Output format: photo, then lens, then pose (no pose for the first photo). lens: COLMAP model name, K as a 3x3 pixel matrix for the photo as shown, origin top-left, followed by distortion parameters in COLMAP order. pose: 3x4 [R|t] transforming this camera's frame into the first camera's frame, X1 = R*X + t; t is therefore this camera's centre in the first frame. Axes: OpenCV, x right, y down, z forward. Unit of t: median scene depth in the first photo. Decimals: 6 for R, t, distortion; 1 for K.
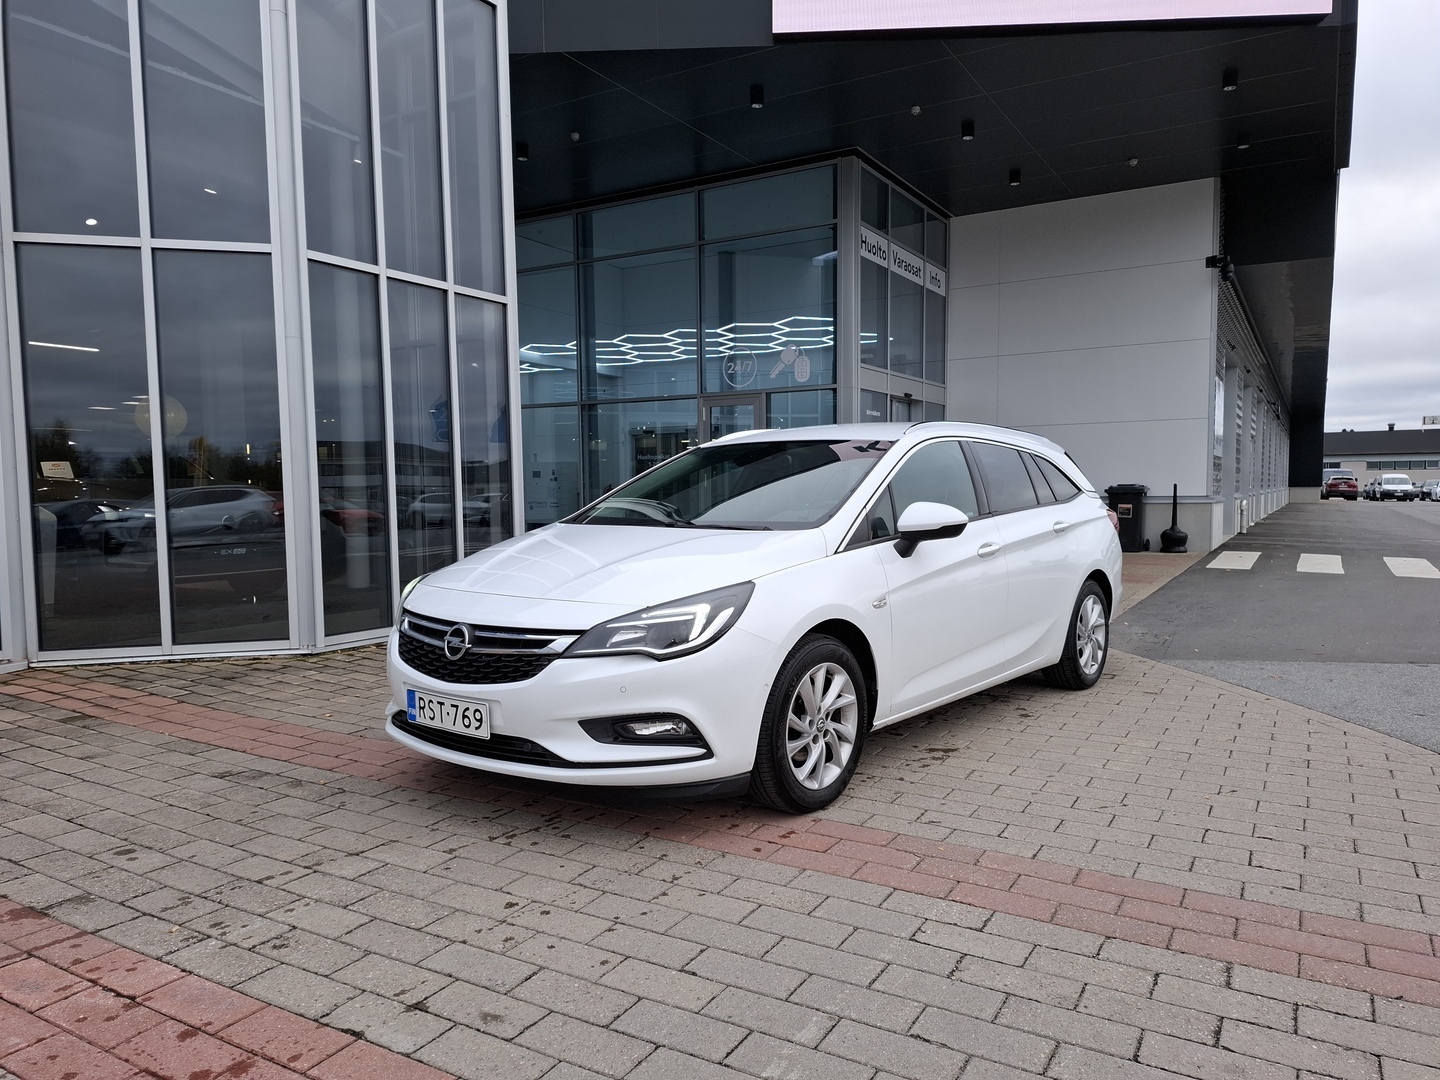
lens RADIAL K [[1001.4, 0, 720.0], [0, 1001.4, 540.0], [0, 0, 1]] dist [0.025233, -0.009042]
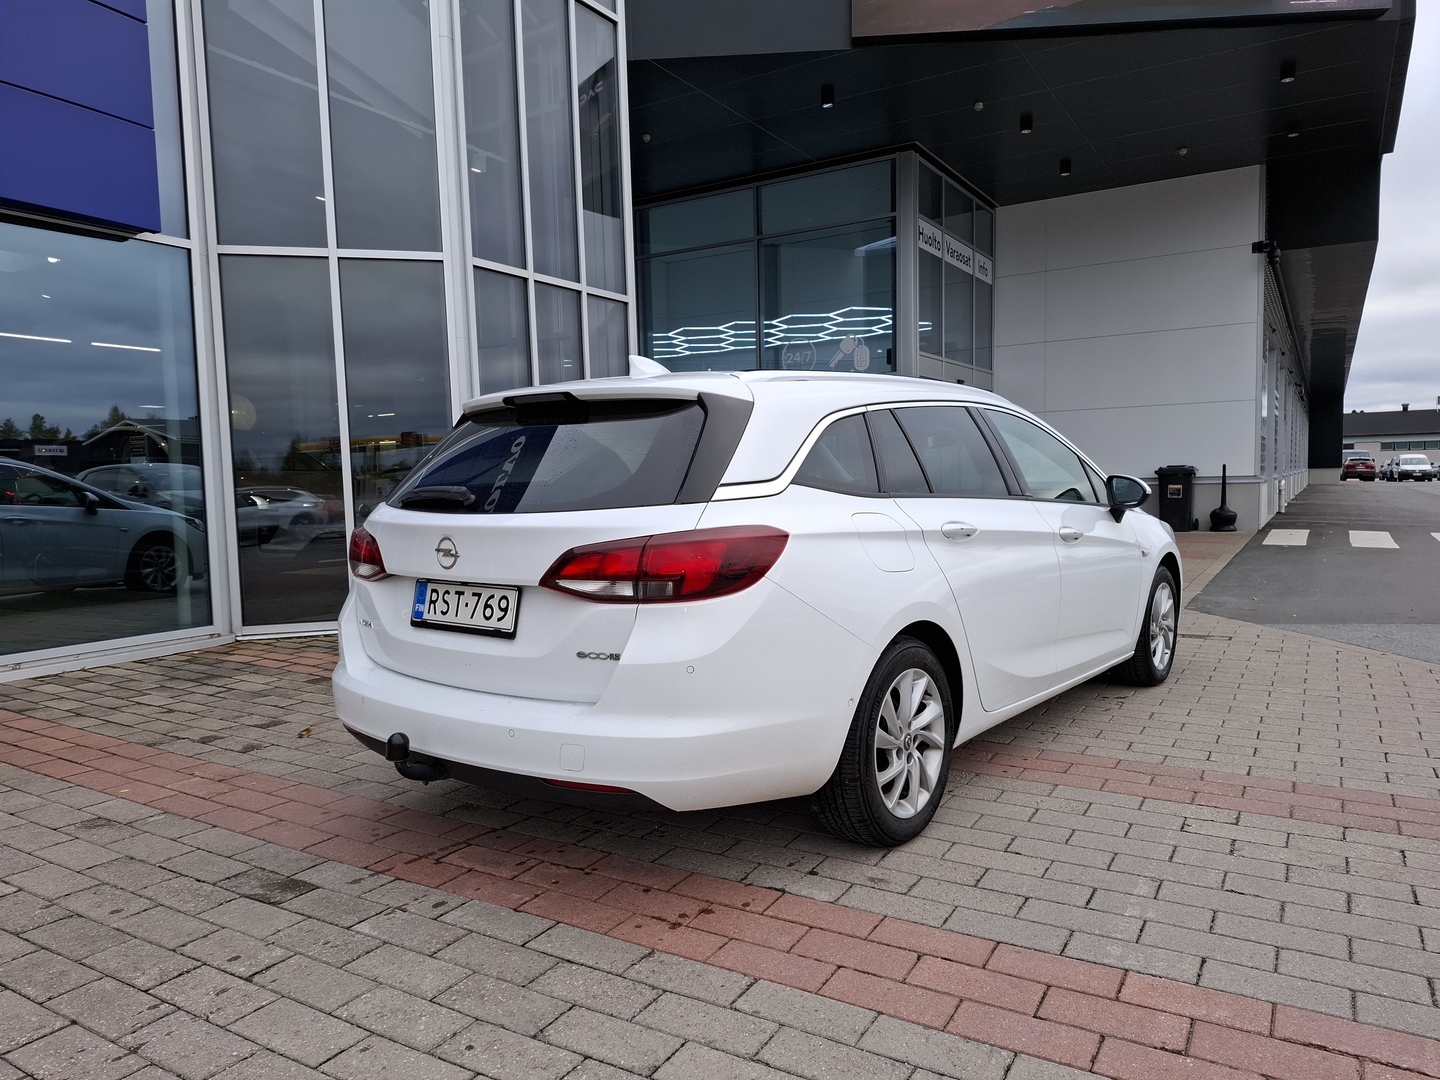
lens RADIAL K [[998.0, 0, 698.0], [0, 998.0, 549.1], [0, 0, 1]] dist [-0.008602, 0.004503]
pose [[0.999491, -0.012627, -0.029311, -0.055752], [0.013178, 0.999739, 0.018688, 0.004466], [0.029068, -0.019065, 0.999396, -0.032785]]
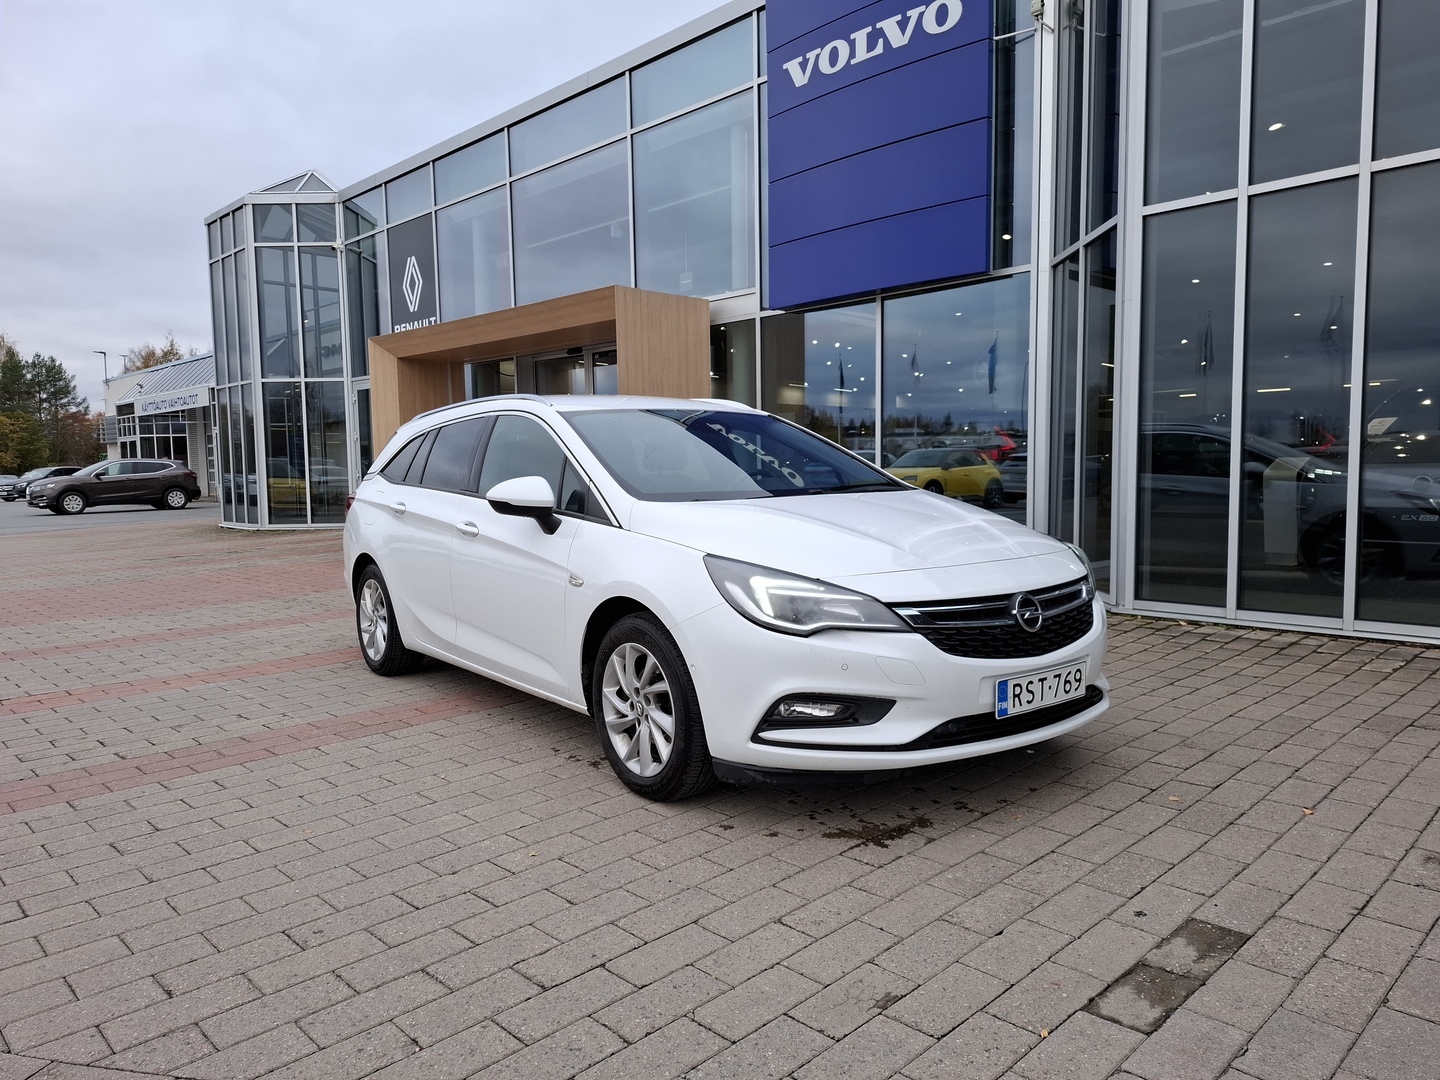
lens RADIAL K [[977.9, 0, 727.8], [0, 977.9, 547.9], [0, 0, 1]] dist [0.101457, -0.112757]
pose [[-0.249431, 0.084838, -0.964669, 0.270143], [-0.041014, 0.994336, 0.098052, -0.018016], [0.967524, 0.064022, -0.244538, 0.349491]]
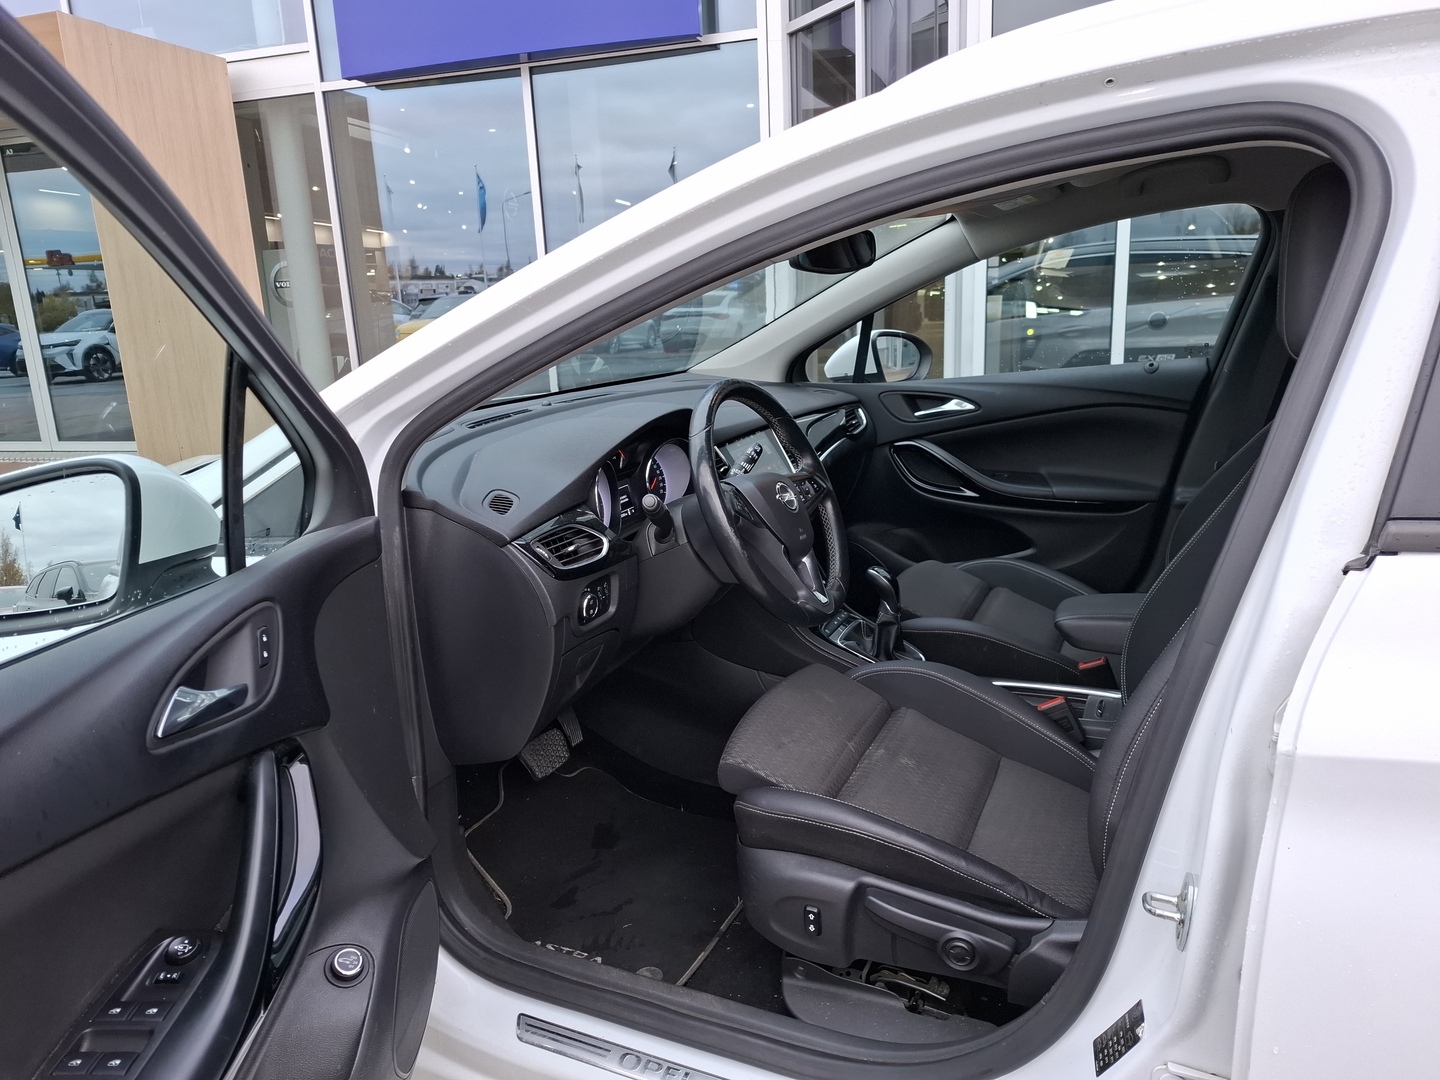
lens RADIAL K [[977.9, 0, 727.8], [0, 977.9, 547.9], [0, 0, 1]] dist [0.101457, -0.112757]
pose [[0.245434, 0.229751, -0.941794, 0.121727], [-0.015597, 0.972320, 0.233133, -0.016799], [0.969288, -0.042529, 0.242224, 0.255979]]
